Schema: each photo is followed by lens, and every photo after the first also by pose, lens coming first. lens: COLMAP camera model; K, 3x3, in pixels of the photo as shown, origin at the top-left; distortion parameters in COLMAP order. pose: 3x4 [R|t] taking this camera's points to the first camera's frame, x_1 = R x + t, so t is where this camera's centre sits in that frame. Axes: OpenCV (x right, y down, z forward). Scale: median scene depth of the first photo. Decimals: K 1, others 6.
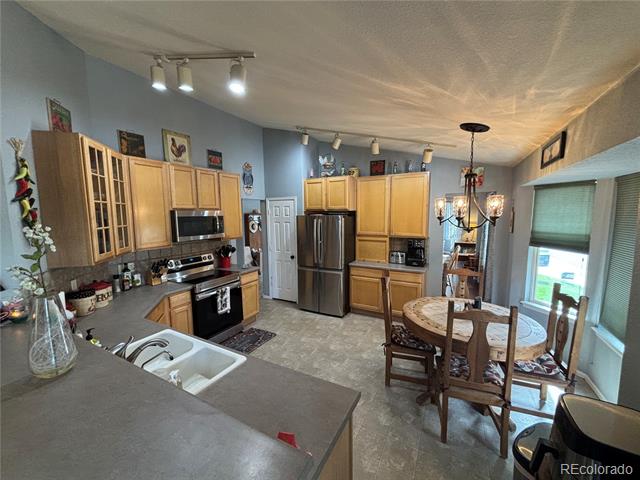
lens RADIAL K [[258.7, 0, 318.9], [0, 258.7, 239.6], [0, 0, 1]] dist [0.004227, 0.000170]
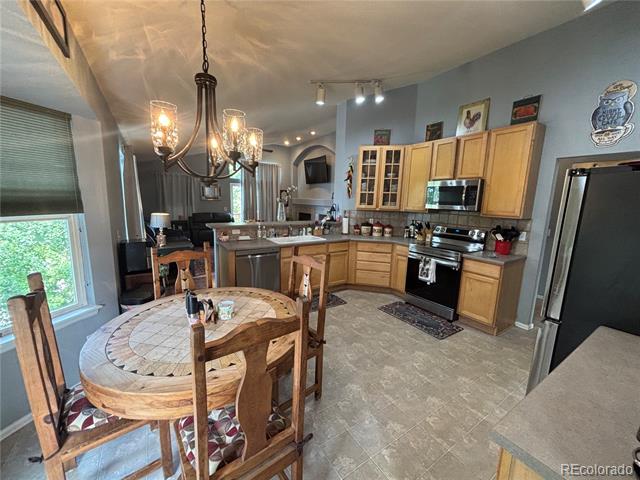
lens RADIAL K [[258.7, 0, 318.9], [0, 258.7, 239.6], [0, 0, 1]] dist [0.004227, 0.000170]
pose [[-0.477221, 0.133250, -0.868622, 0.685806], [-0.119297, 0.969464, 0.214262, -0.043789], [0.870648, 0.205874, -0.446752, 1.049598]]
